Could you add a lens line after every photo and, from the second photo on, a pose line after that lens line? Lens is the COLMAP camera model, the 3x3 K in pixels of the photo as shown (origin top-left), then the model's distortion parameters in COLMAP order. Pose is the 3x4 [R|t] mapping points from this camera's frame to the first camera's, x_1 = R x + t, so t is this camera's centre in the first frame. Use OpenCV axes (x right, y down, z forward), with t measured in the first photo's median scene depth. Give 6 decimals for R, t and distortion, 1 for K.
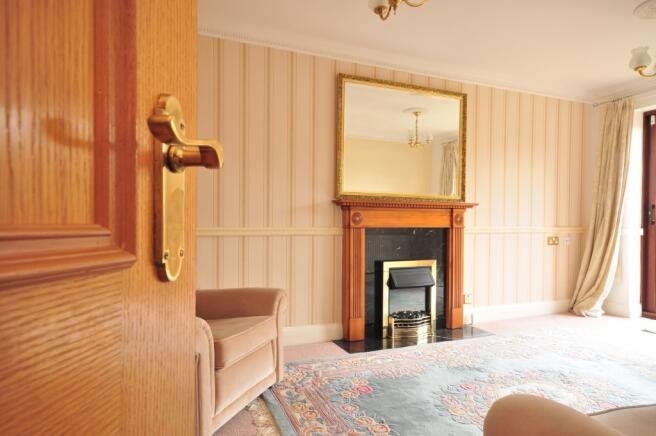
lens RADIAL K [[394.9, 0, 328.0], [0, 394.9, 218.0], [0, 0, 1]] dist [0.006656, 0.003063]
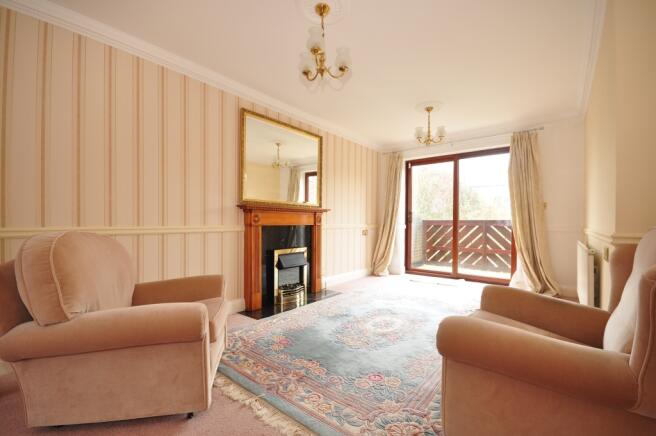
lens RADIAL K [[285.3, 0, 328.0], [0, 285.3, 218.0], [0, 0, 1]] dist [-0.000067, 0.000065]
pose [[0.877511, 0.004430, 0.479535, -0.172375], [-0.003541, 0.999990, -0.002759, 0.000693], [-0.479543, 0.000724, 0.877518, 0.032950]]
